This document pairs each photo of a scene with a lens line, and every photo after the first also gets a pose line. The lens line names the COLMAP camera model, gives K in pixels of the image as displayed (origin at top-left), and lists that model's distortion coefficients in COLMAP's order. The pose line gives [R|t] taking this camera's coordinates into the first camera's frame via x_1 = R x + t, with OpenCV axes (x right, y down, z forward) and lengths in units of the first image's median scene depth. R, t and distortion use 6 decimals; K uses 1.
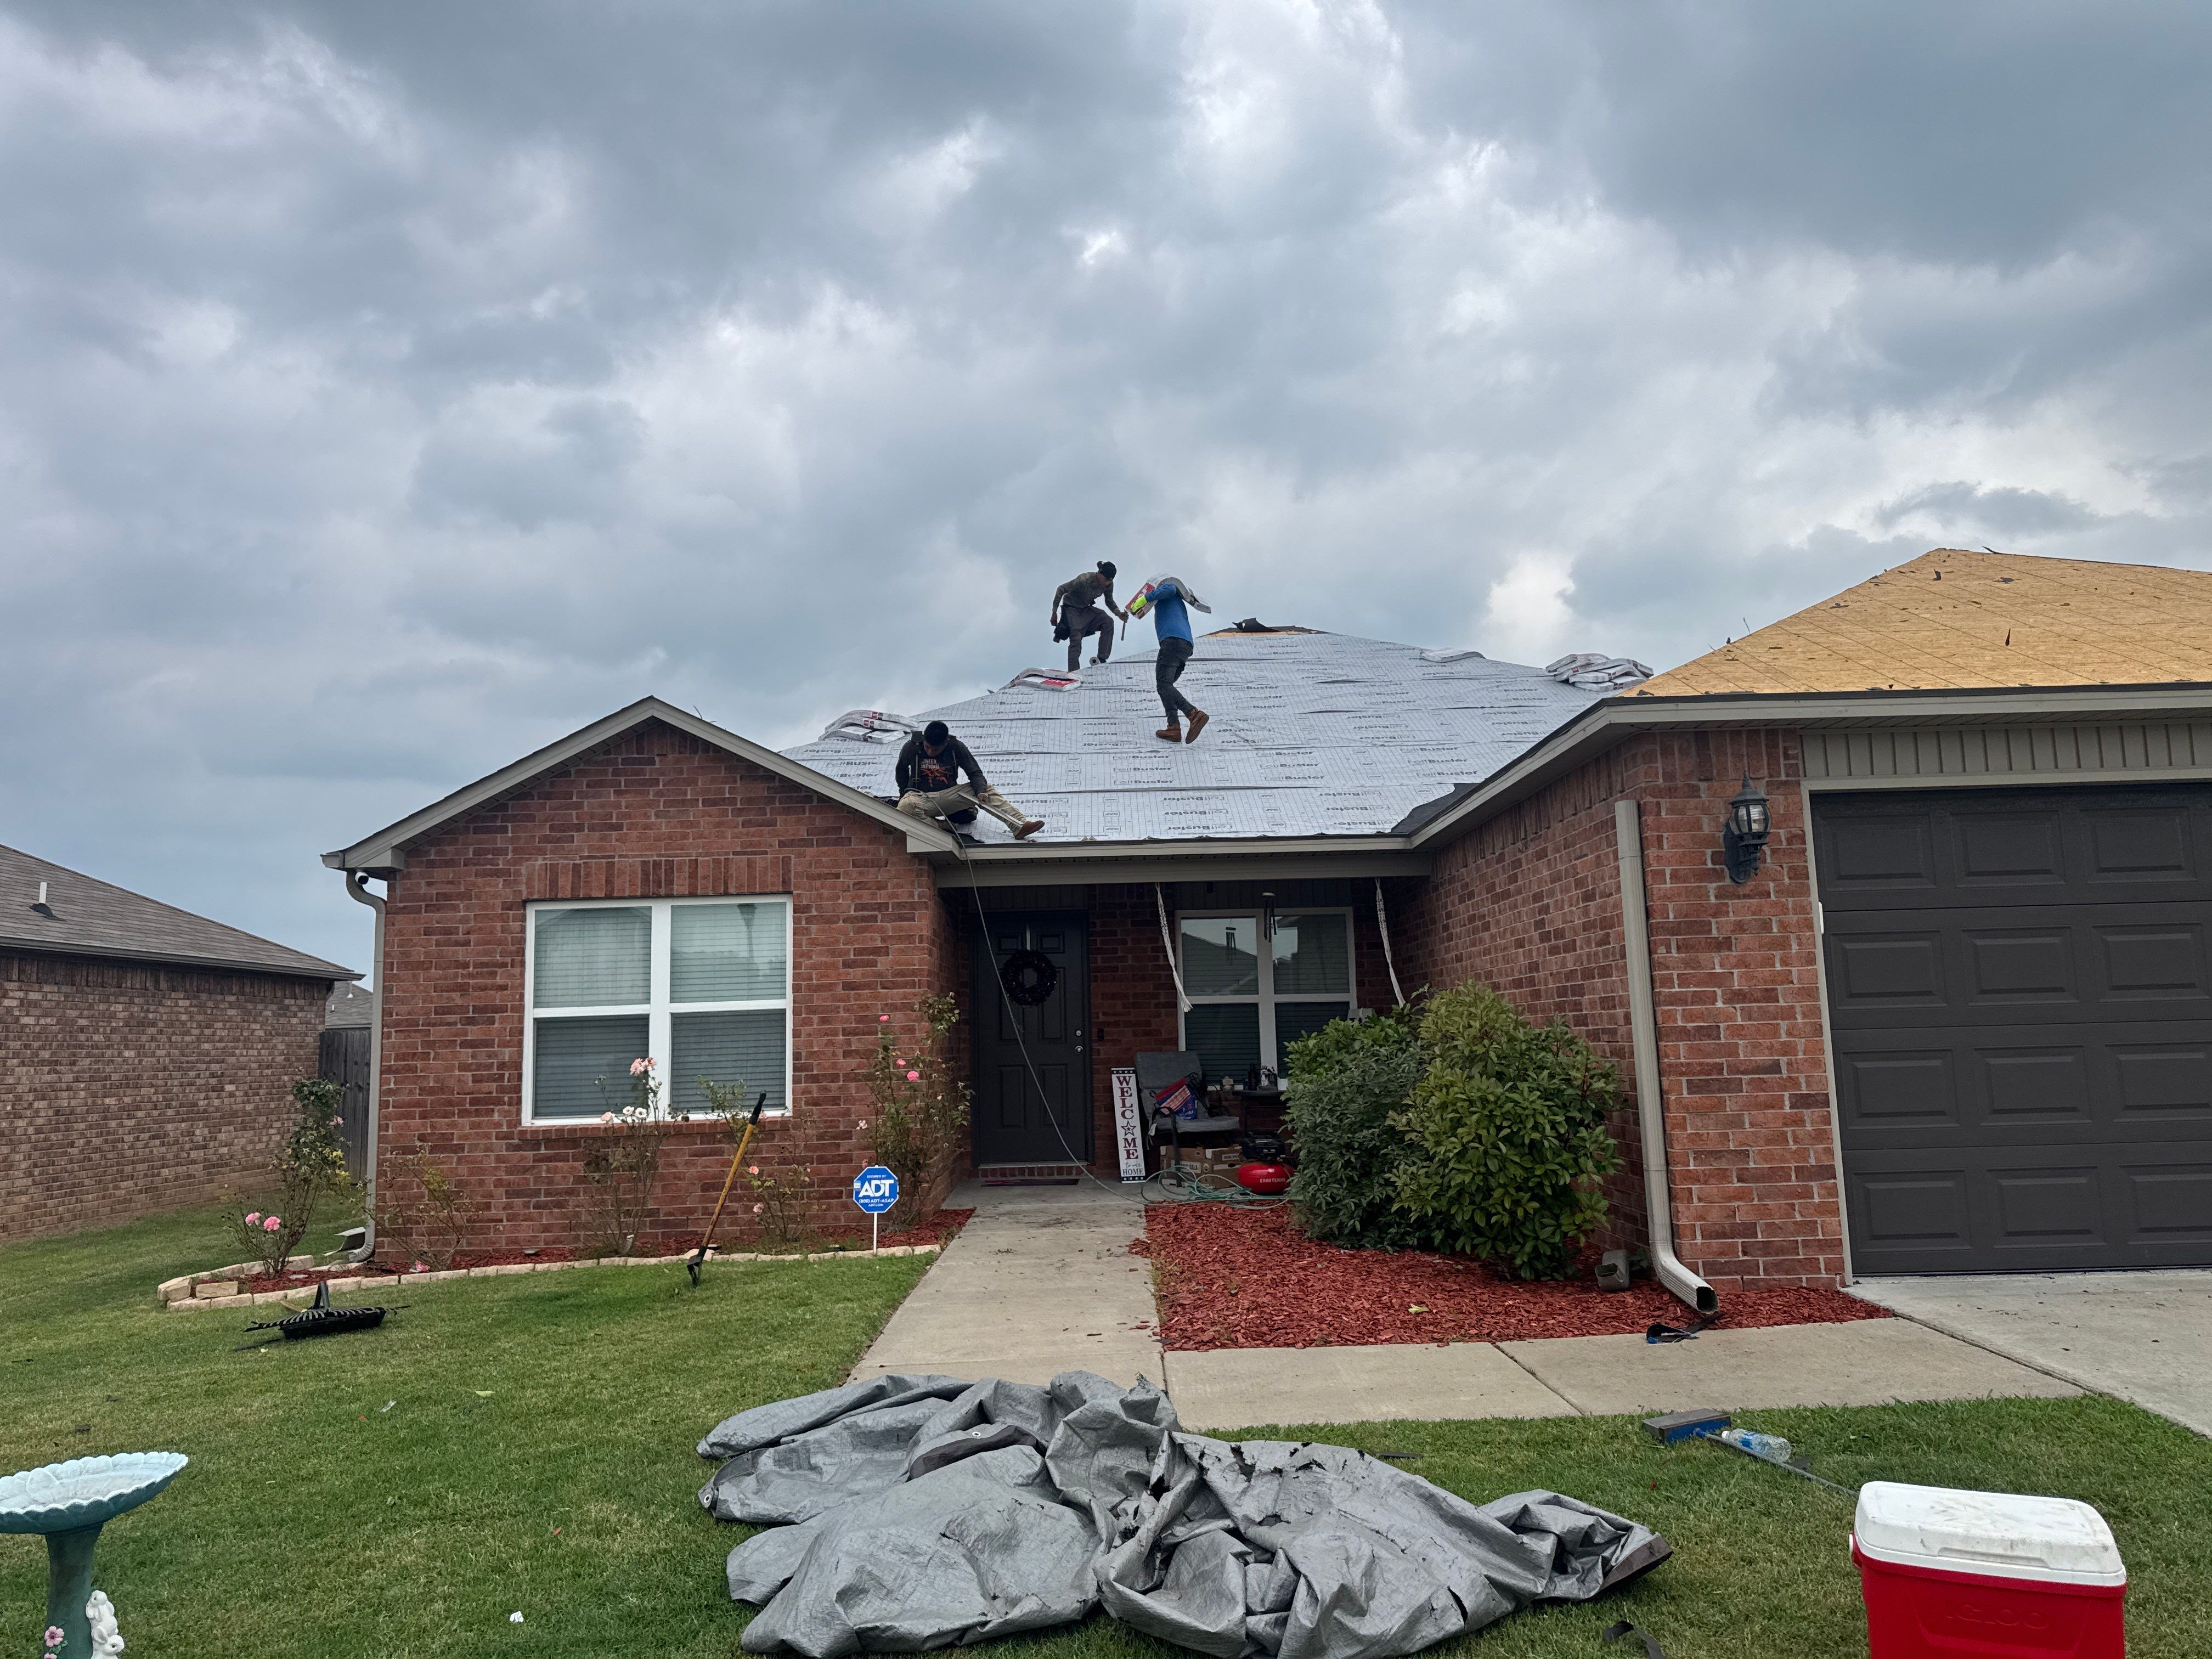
lens RADIAL K [[1539.5, 0, 1096.7], [0, 1539.5, 839.0], [0, 0, 1]] dist [0.133962, -0.260589]
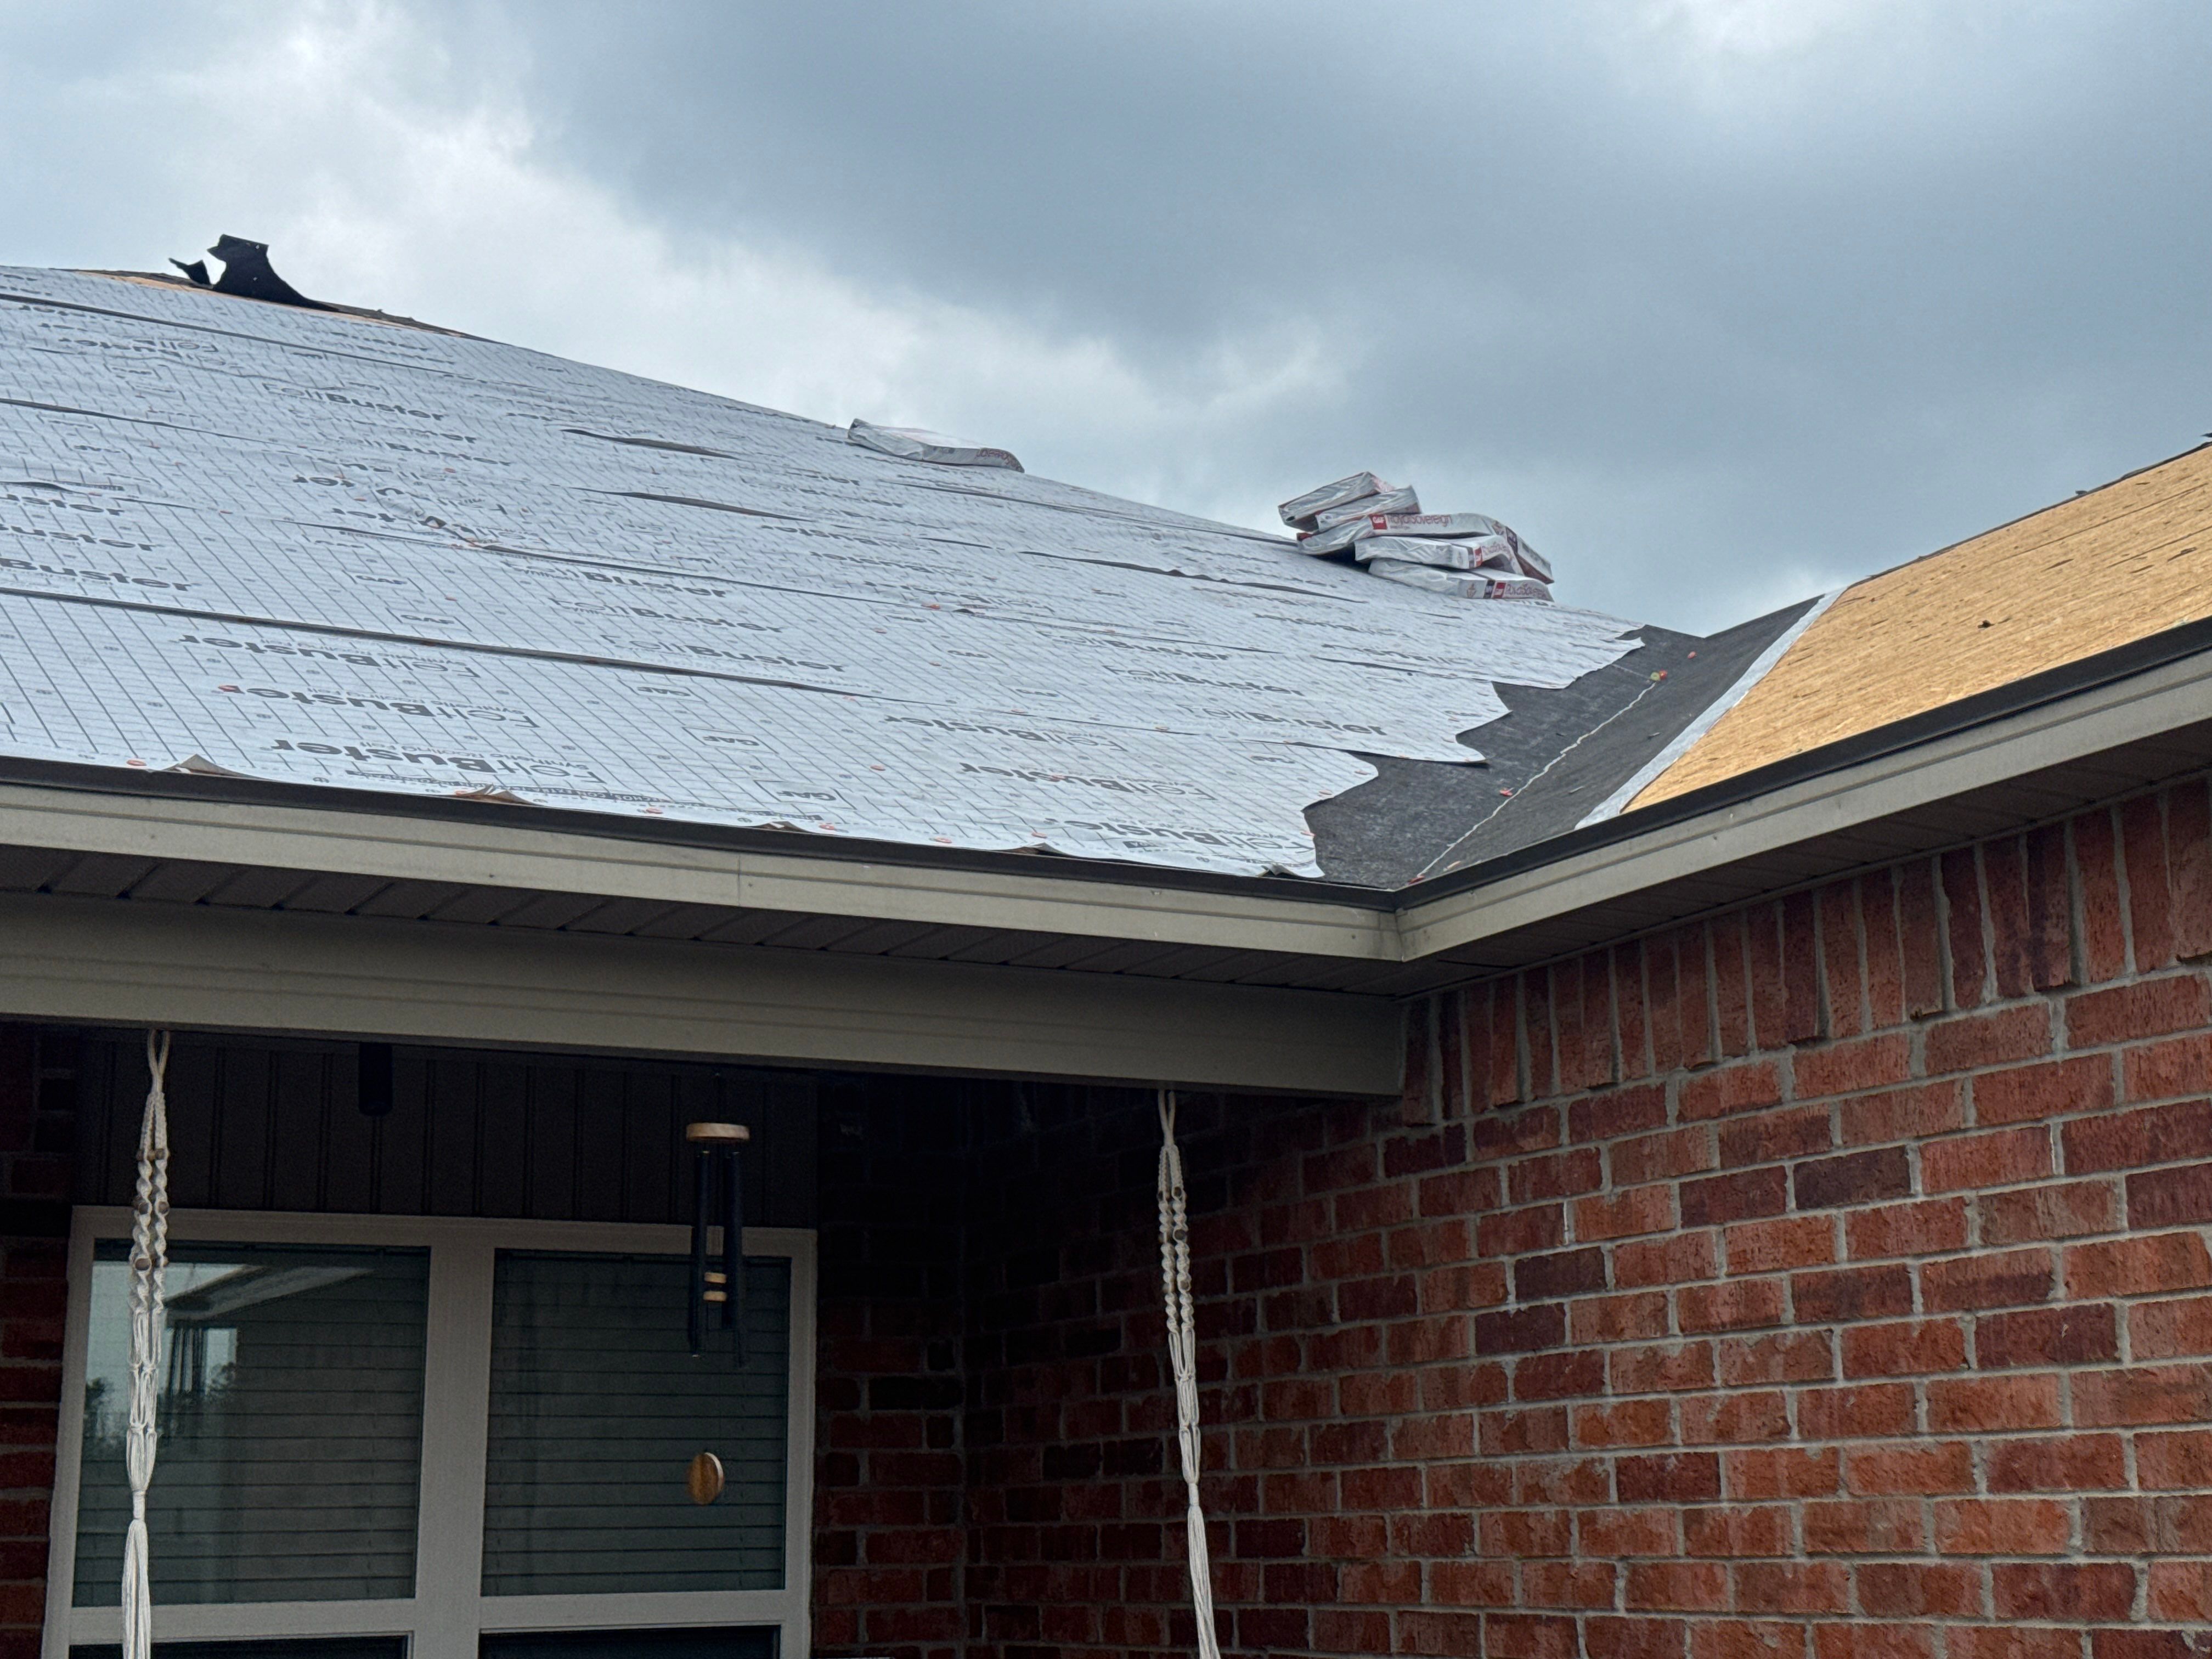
lens RADIAL K [[3238.6, 0, 1106.0], [0, 3238.6, 829.5], [0, 0, 1]] dist [0.149105, -0.018673]
pose [[0.881019, 0.115540, 0.458755, -0.050489], [-0.070517, 0.990957, -0.114153, 0.045762], [-0.467796, 0.068221, 0.881200, 0.643248]]
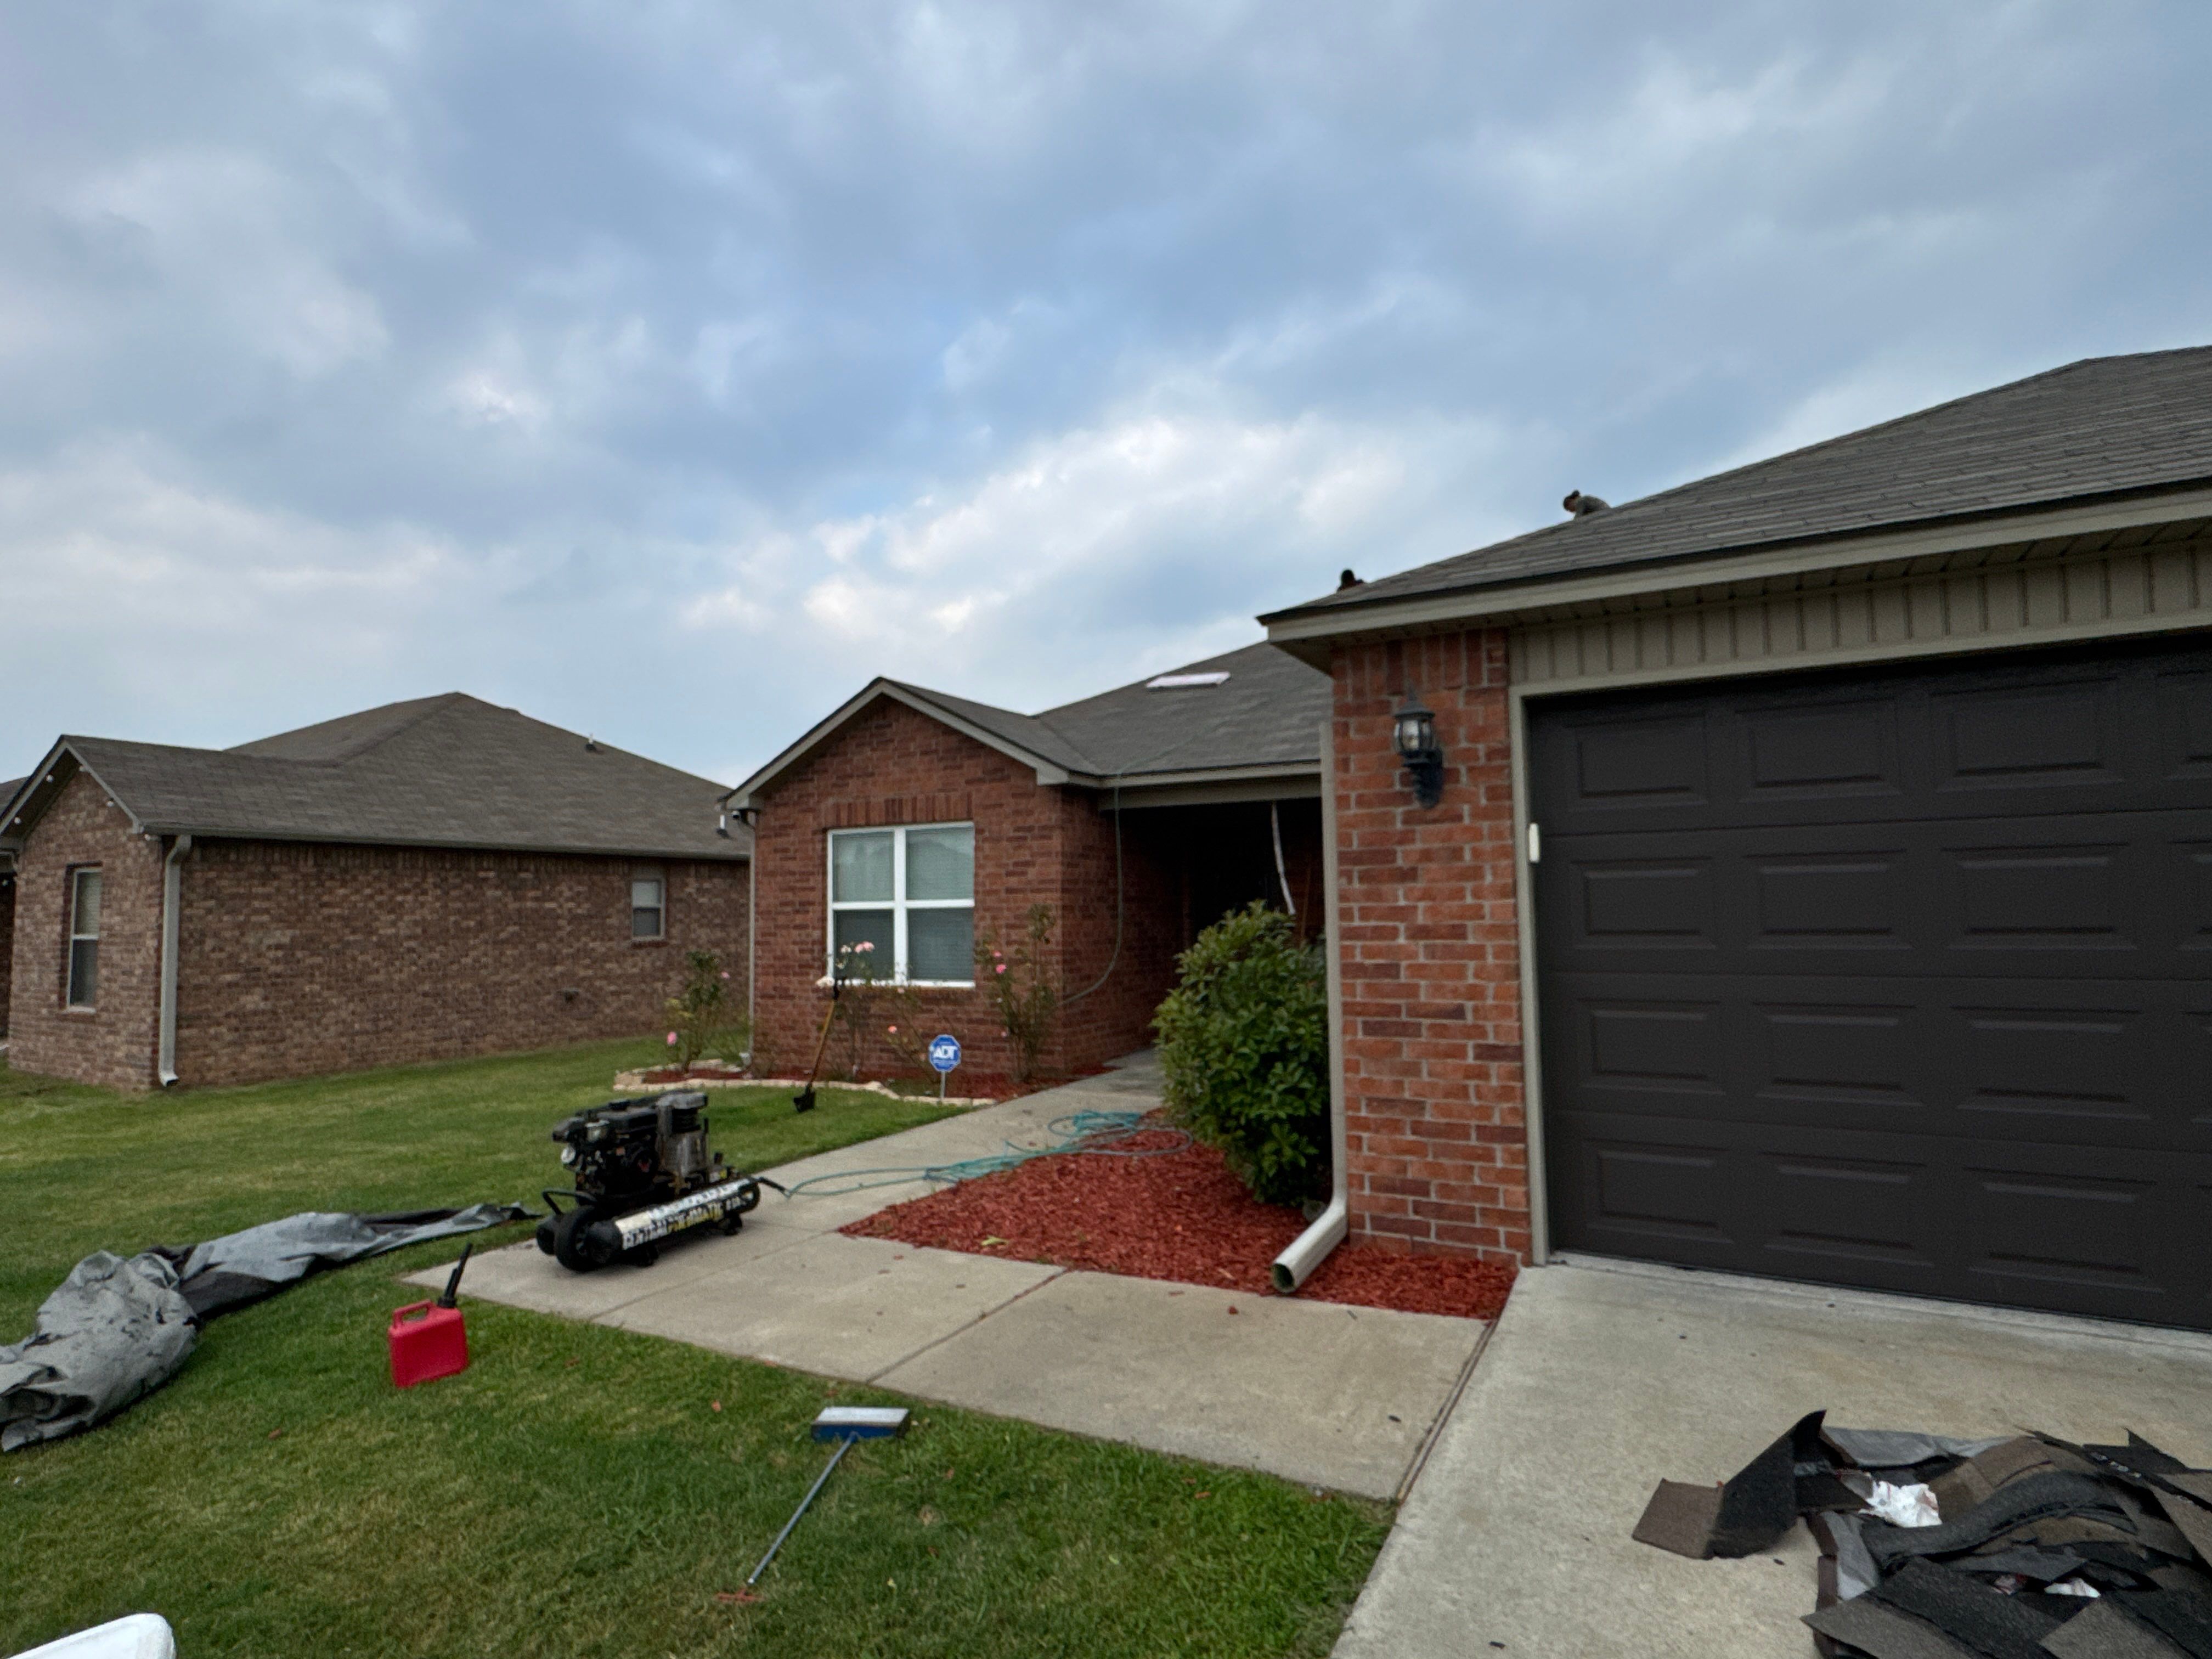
lens RADIAL K [[1126.0, 0, 1106.0], [0, 1126.0, 829.5], [0, 0, 1]] dist [-0.005167, -0.000226]
pose [[0.872924, -0.019623, -0.487462, 0.371805], [0.052547, 0.997160, 0.053958, -0.002095], [0.485018, -0.072716, 0.871476, 0.228066]]
